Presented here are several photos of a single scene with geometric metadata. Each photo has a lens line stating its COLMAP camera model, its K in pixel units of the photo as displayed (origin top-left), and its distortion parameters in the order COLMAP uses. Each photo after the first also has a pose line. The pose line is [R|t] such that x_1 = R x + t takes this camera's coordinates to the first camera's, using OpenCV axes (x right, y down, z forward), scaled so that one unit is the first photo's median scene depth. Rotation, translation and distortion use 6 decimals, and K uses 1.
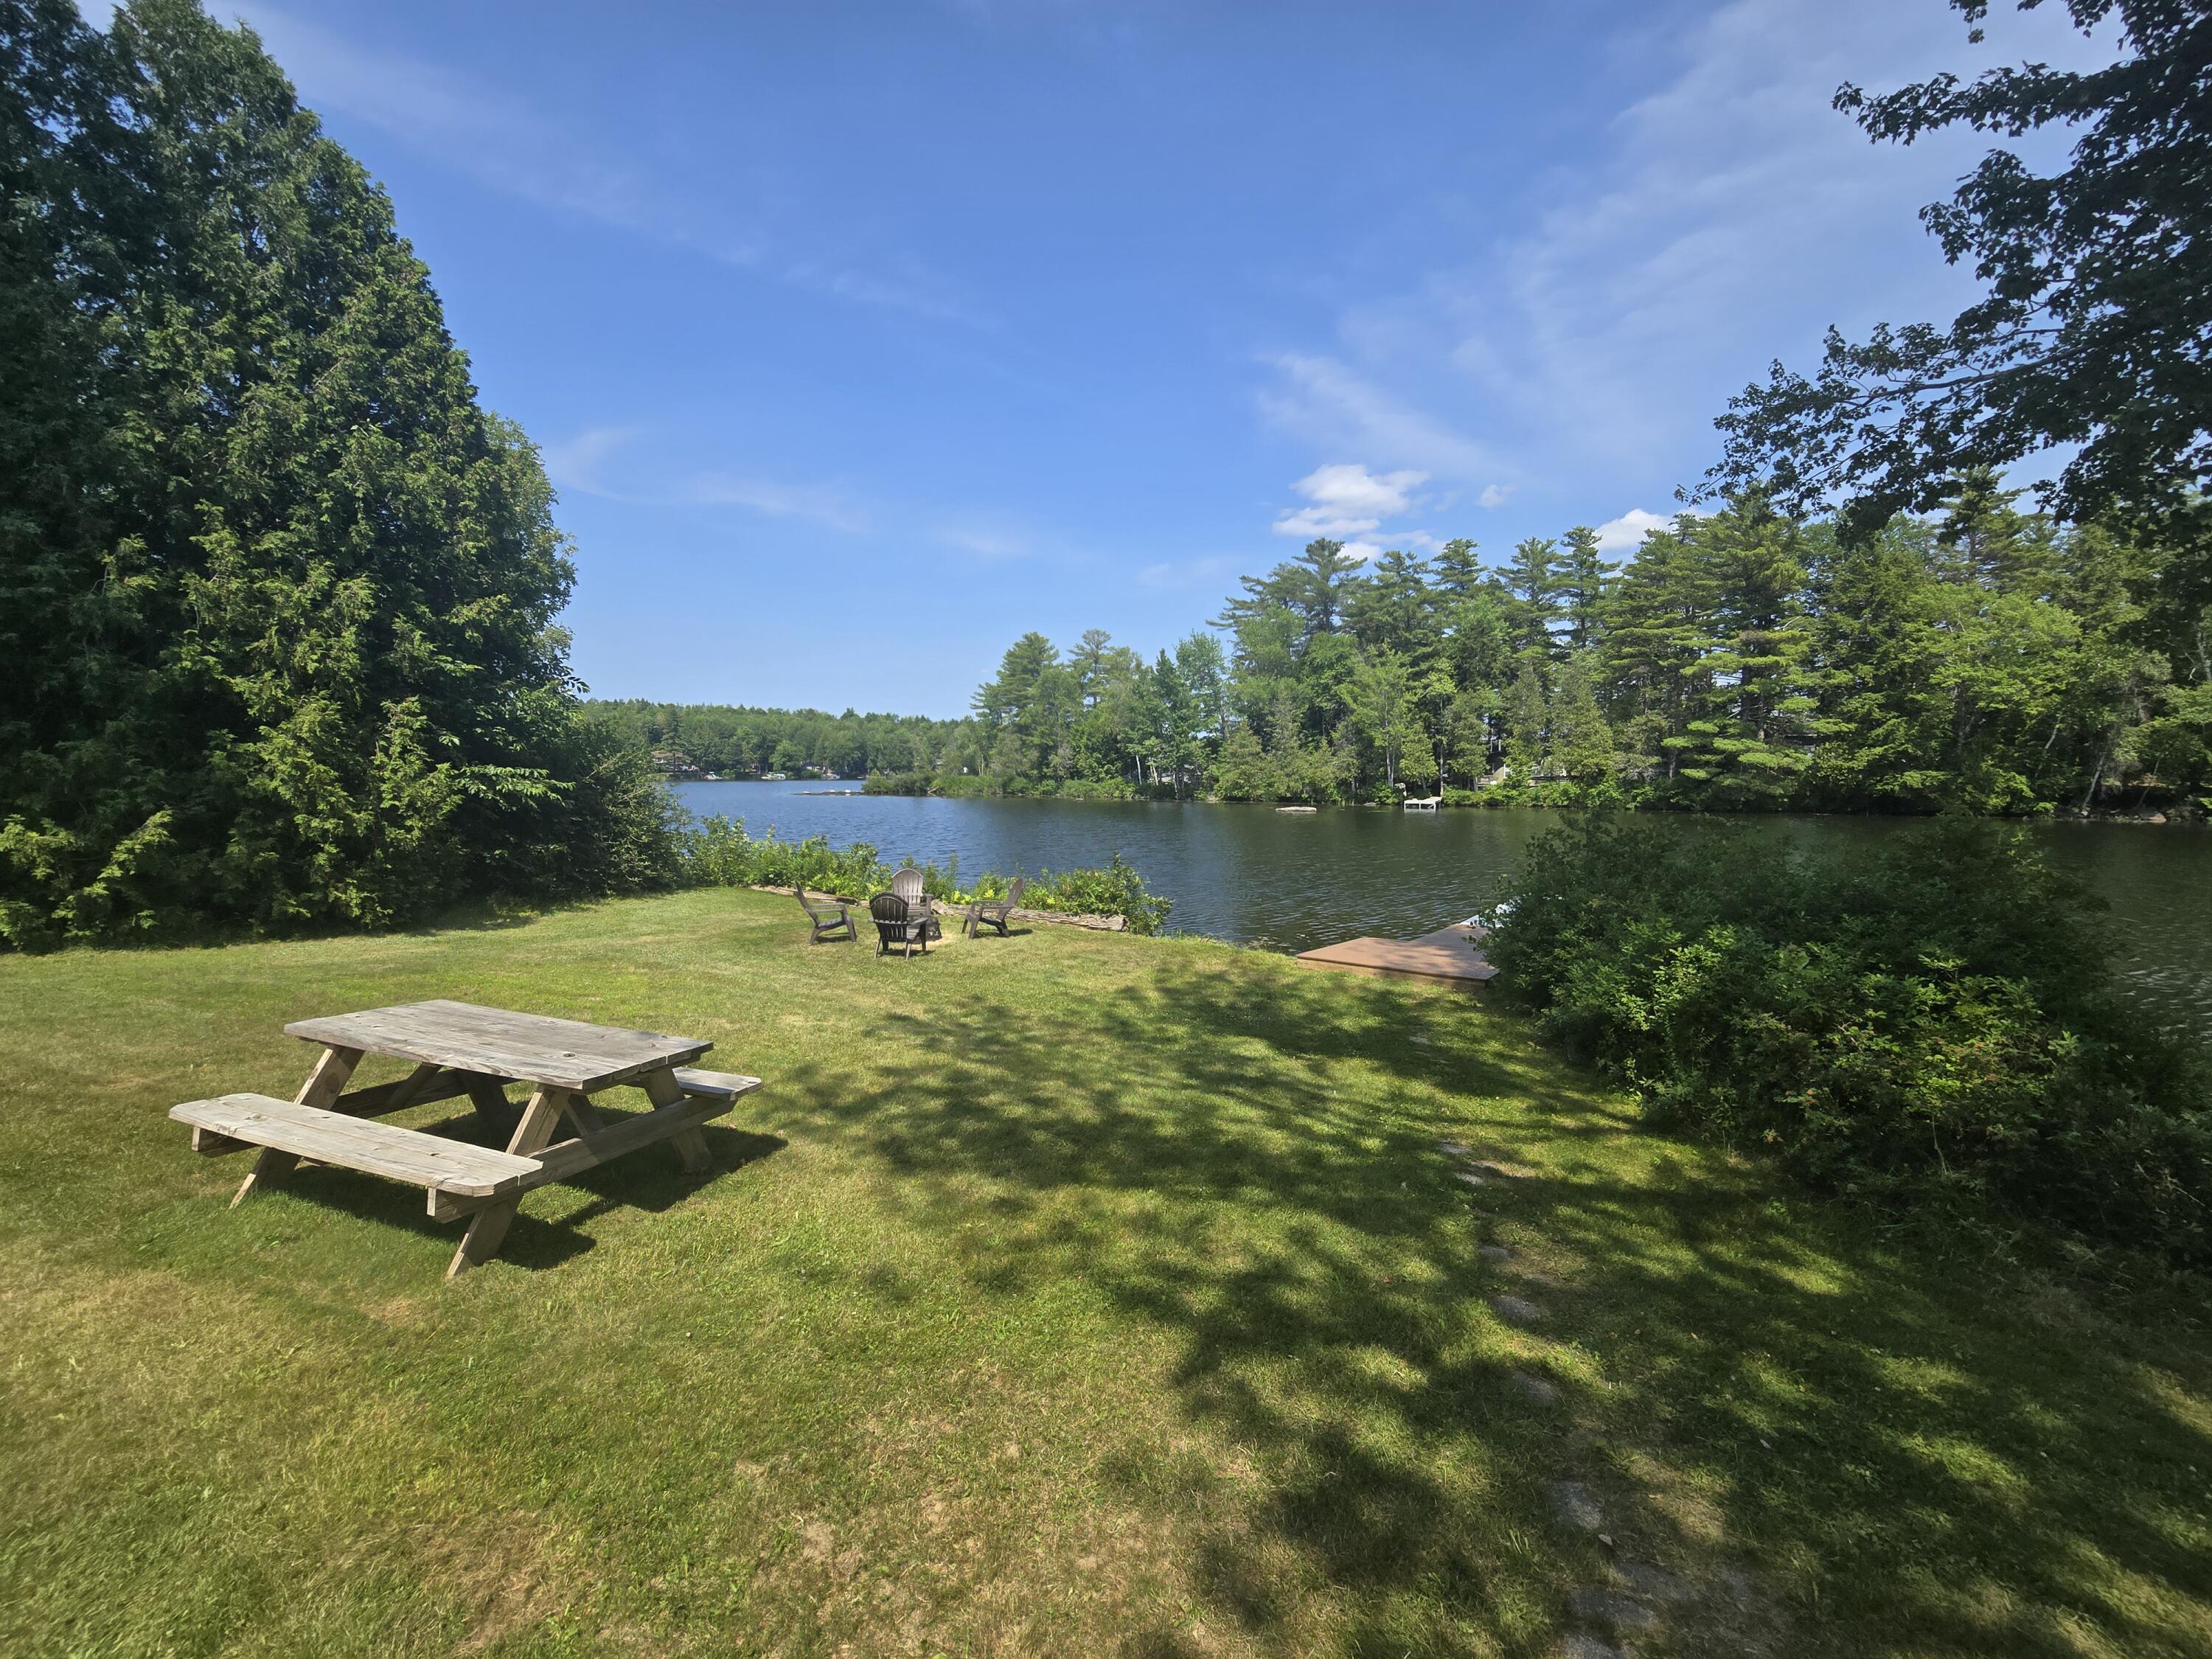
lens RADIAL K [[912.7, 0, 1114.5], [0, 912.7, 817.8], [0, 0, 1]] dist [-0.004759, 0.000947]
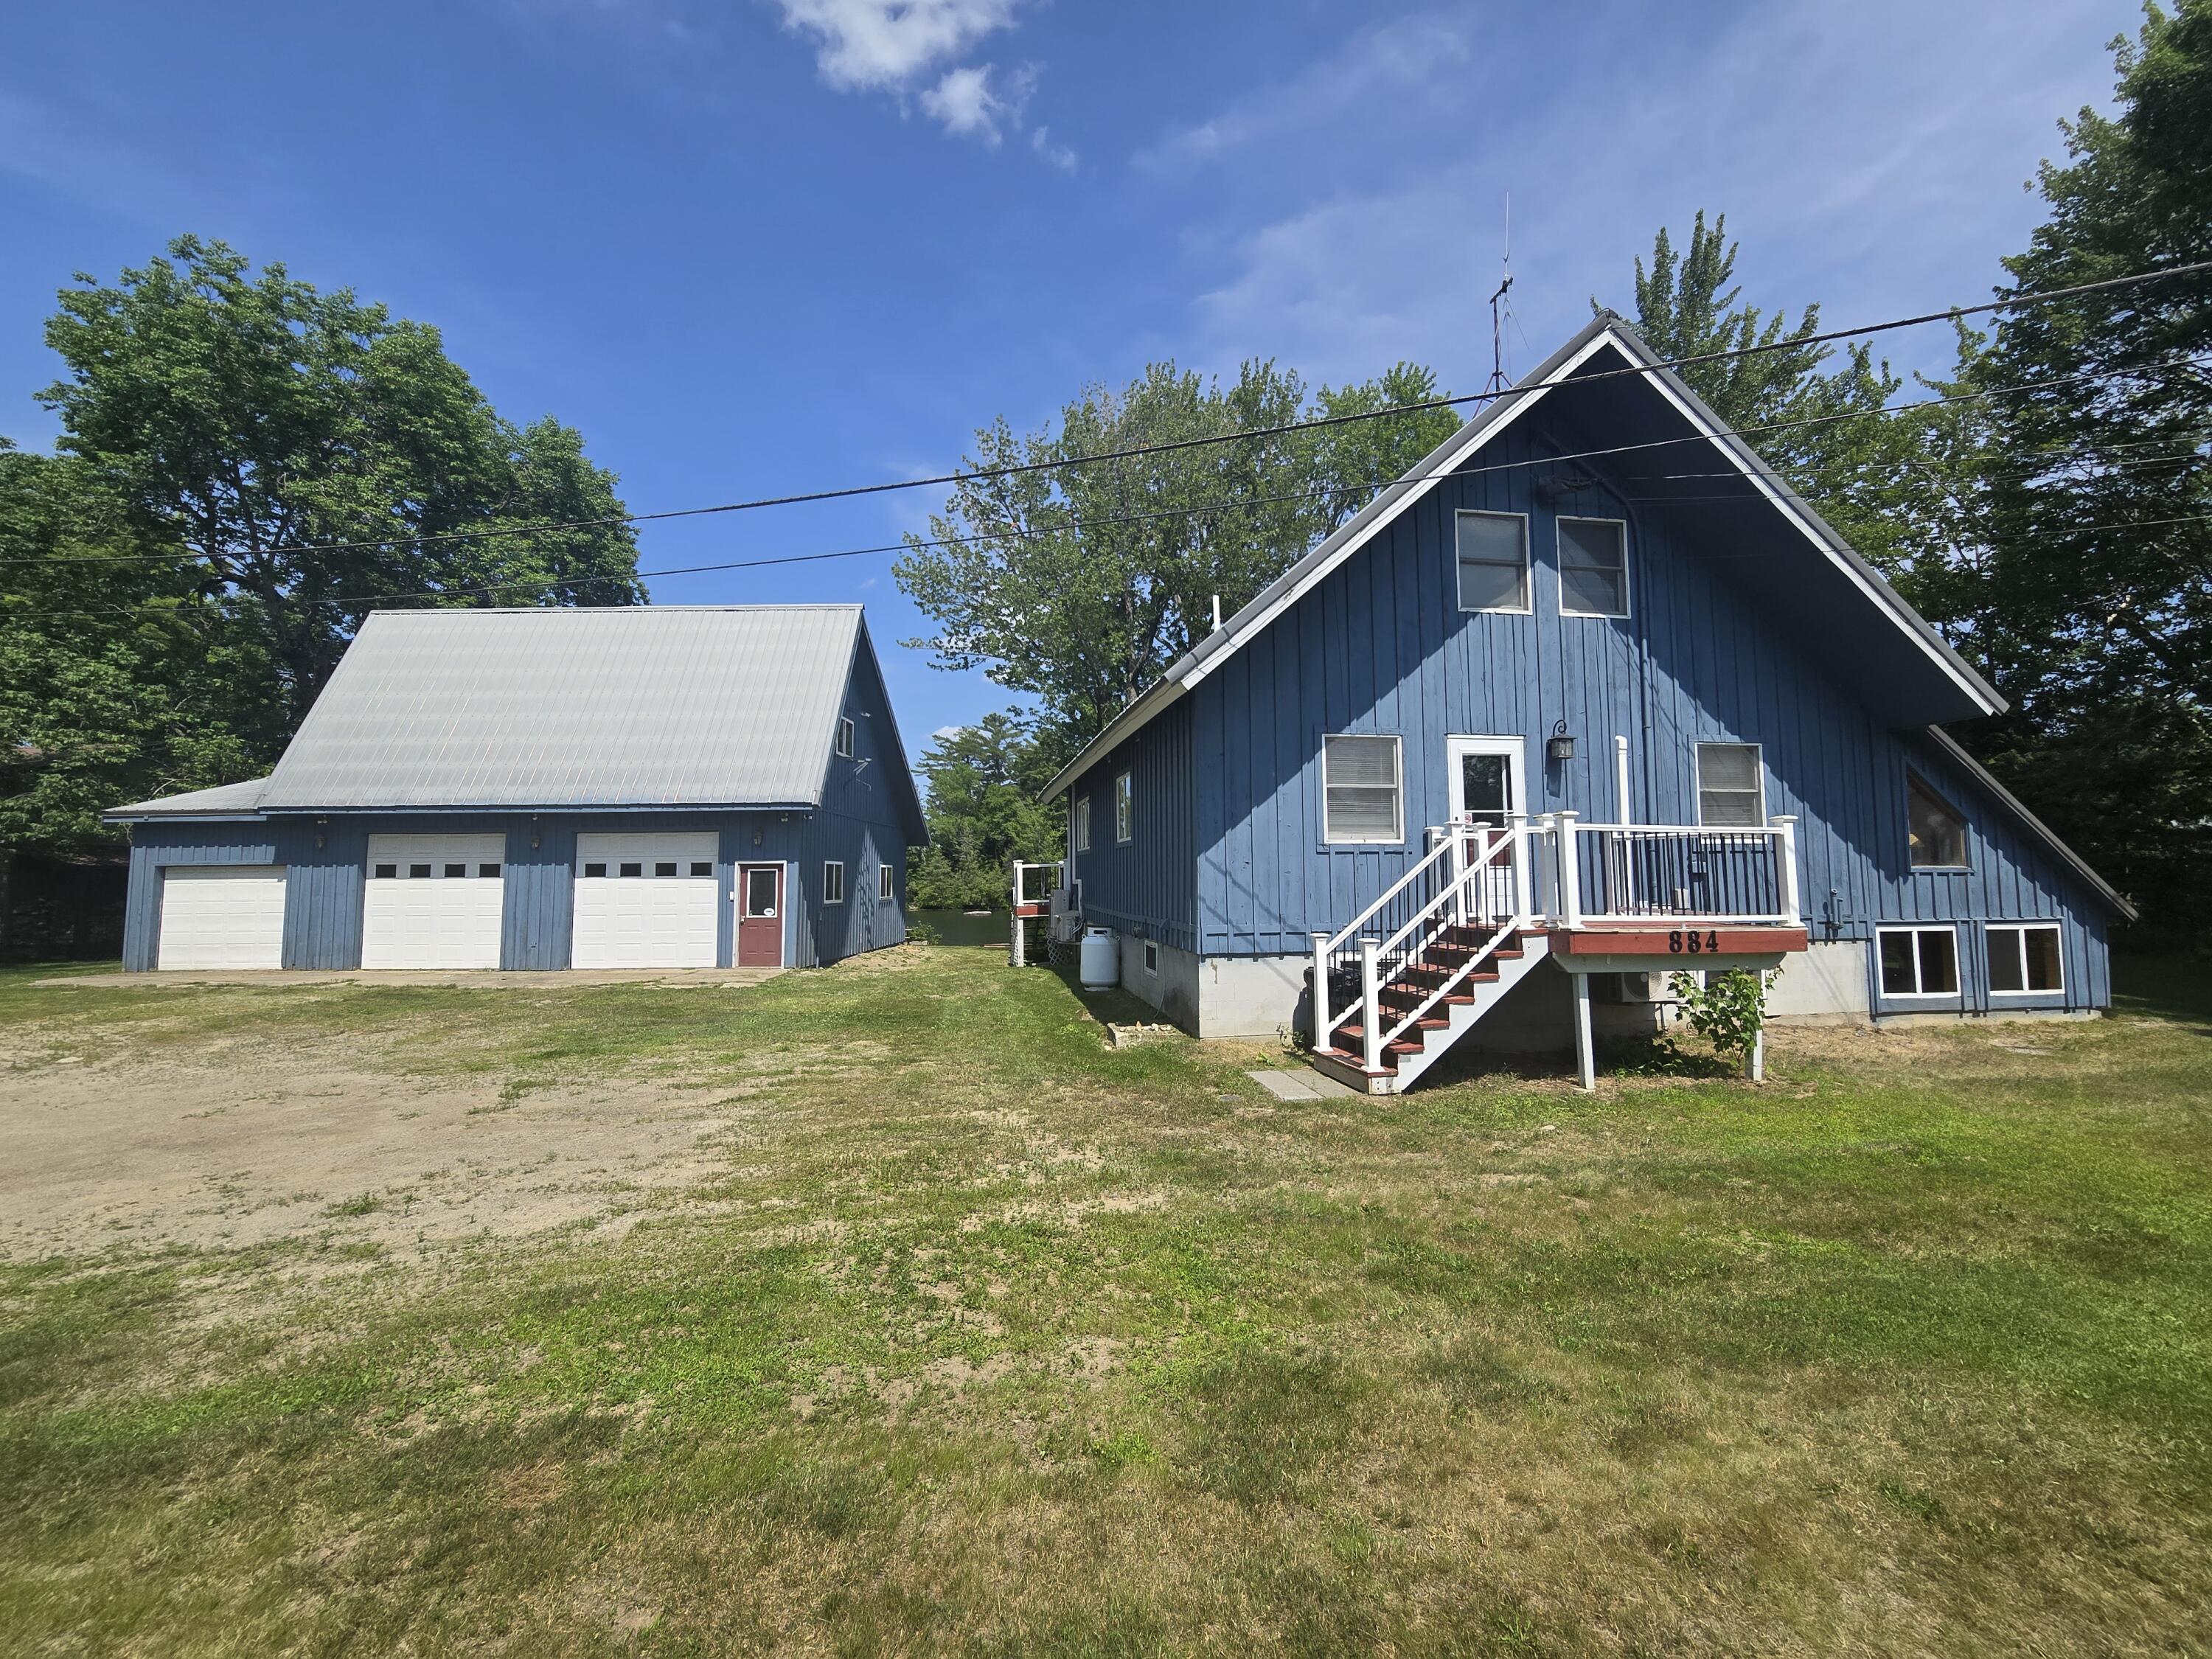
lens RADIAL K [[912.7, 0, 1108.7], [0, 912.7, 820.3], [0, 0, 1]] dist [-0.004759, 0.000947]
pose [[0.942264, 0.015968, 0.334491, -0.068612], [0.025185, 0.992655, -0.118333, 0.016982], [-0.333923, 0.119925, 0.934940, -0.333093]]
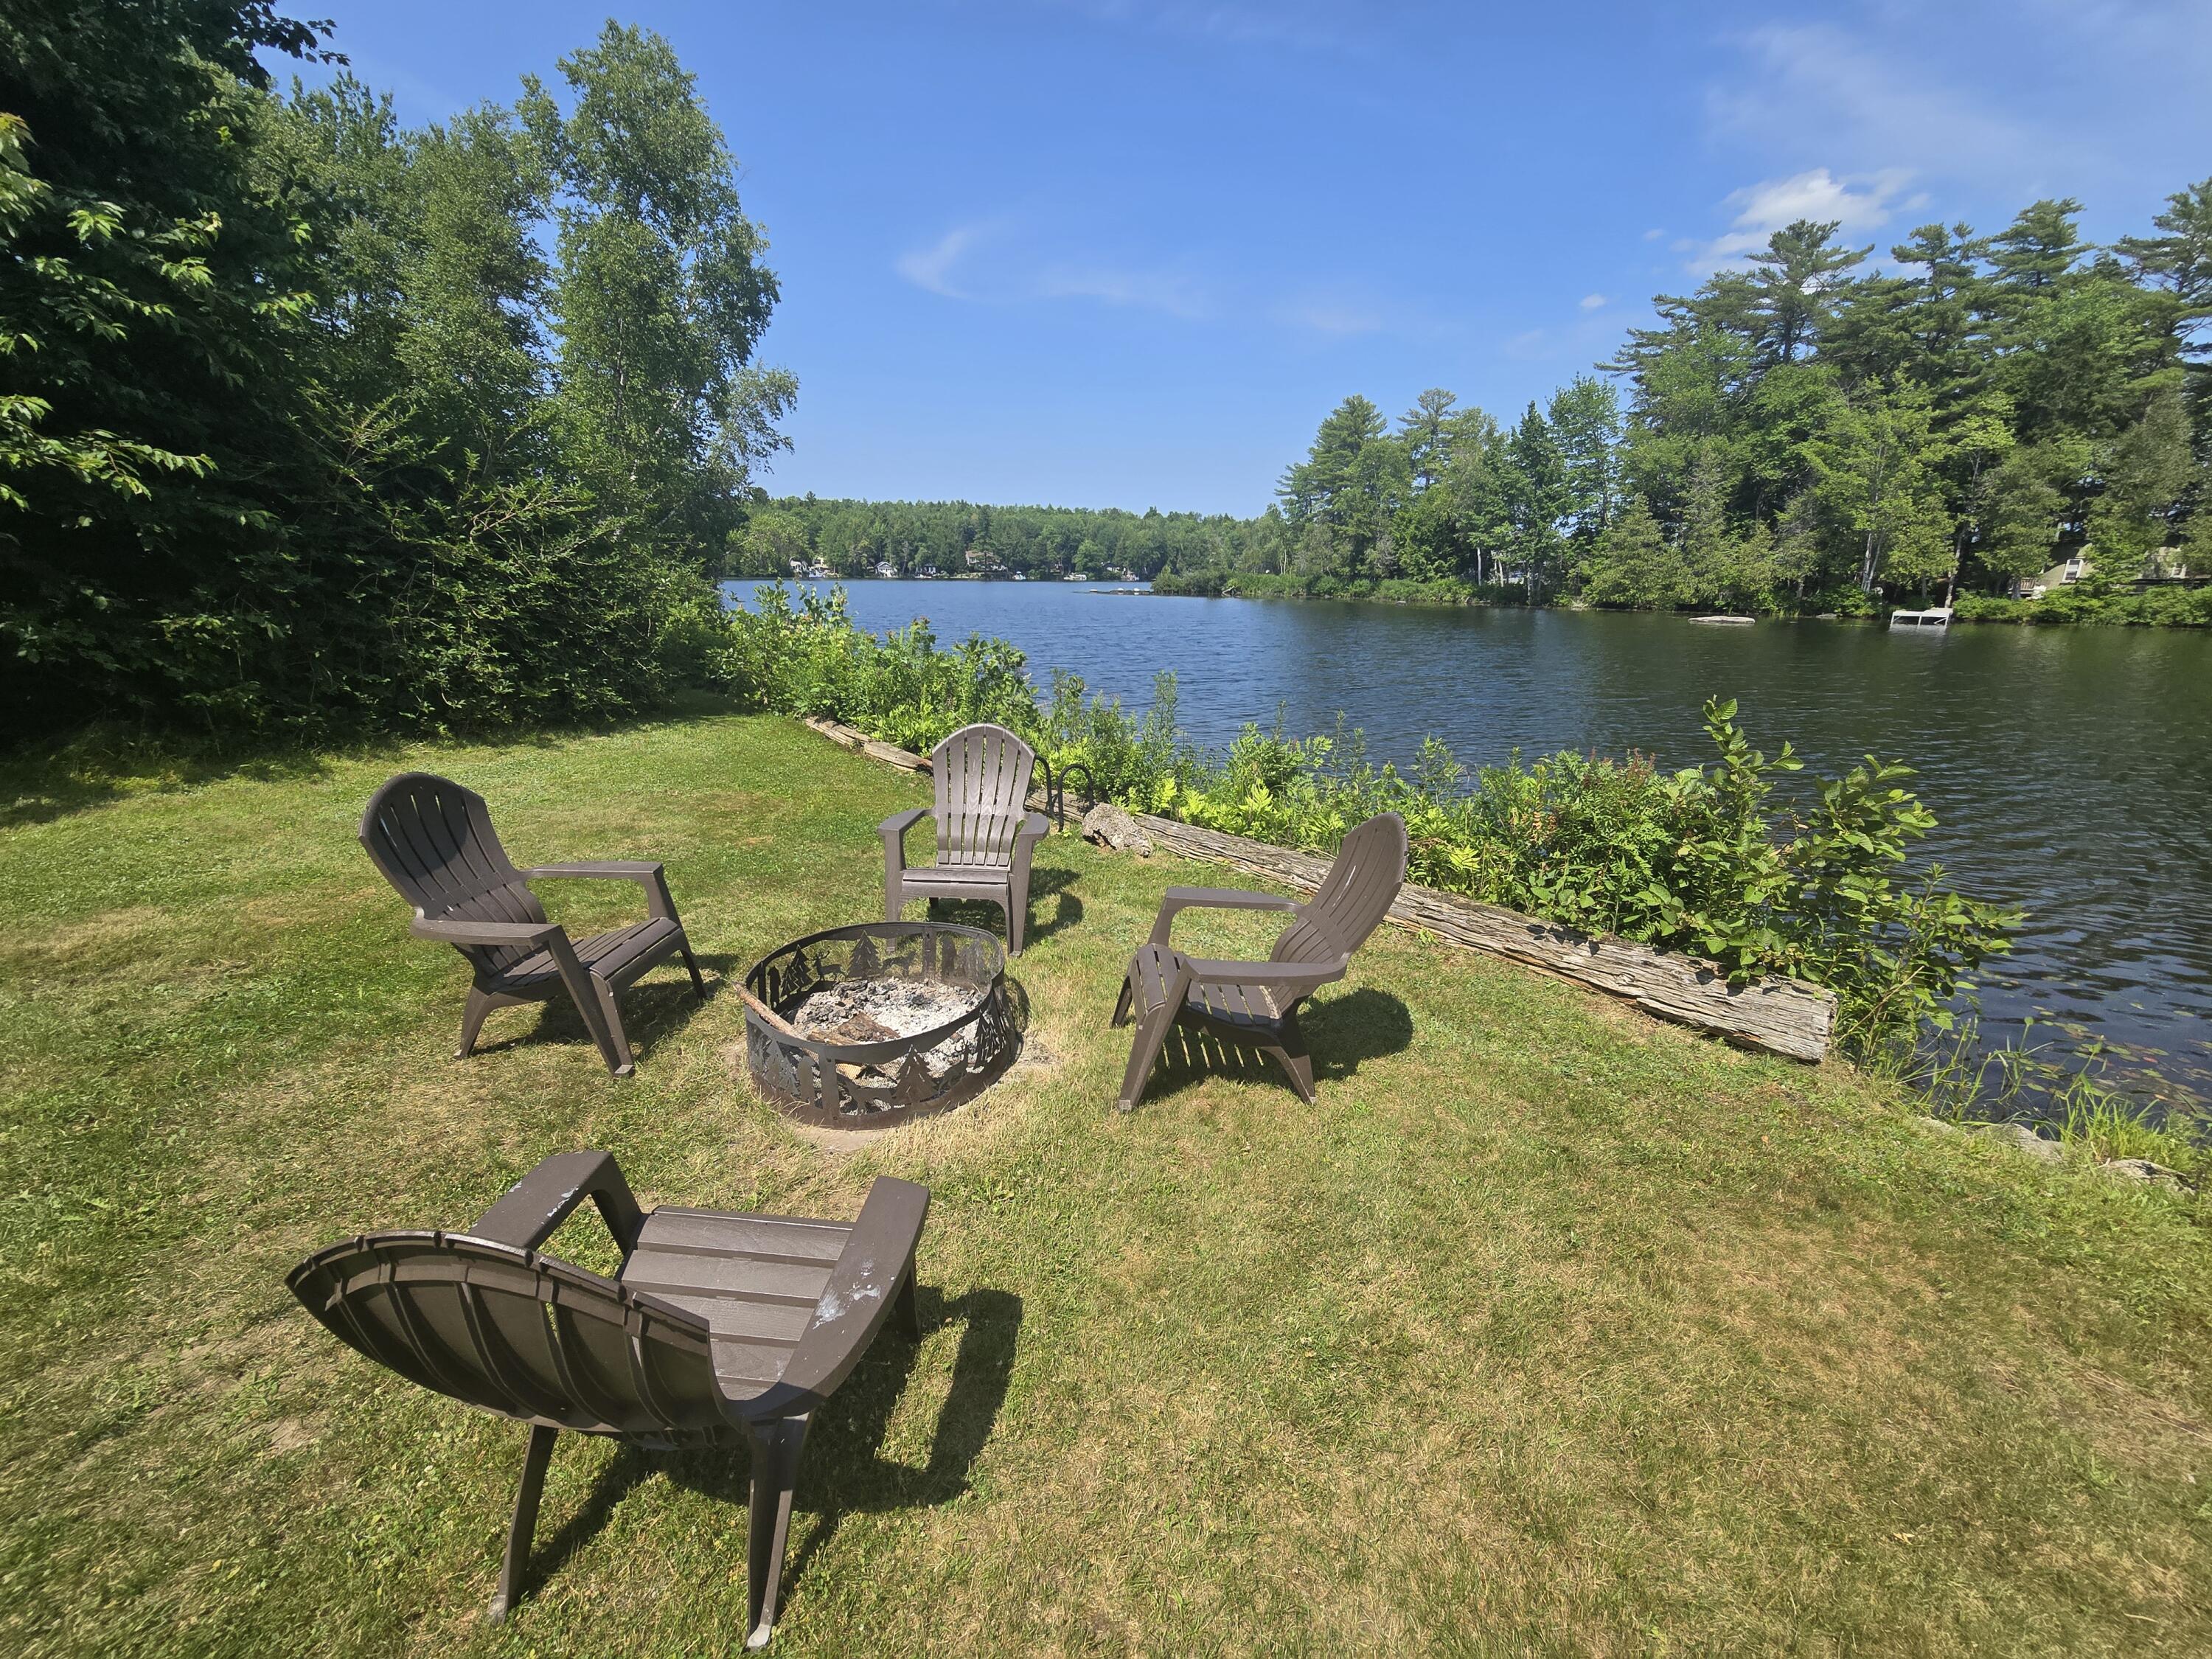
lens RADIAL K [[912.7, 0, 1113.5], [0, 912.7, 820.7], [0, 0, 1]] dist [-0.004759, 0.000947]
pose [[0.947809, 0.091507, -0.305424, -0.014908], [-0.025638, 0.976702, 0.213065, 0.003663], [0.317805, -0.194114, 0.928073, 0.119685]]
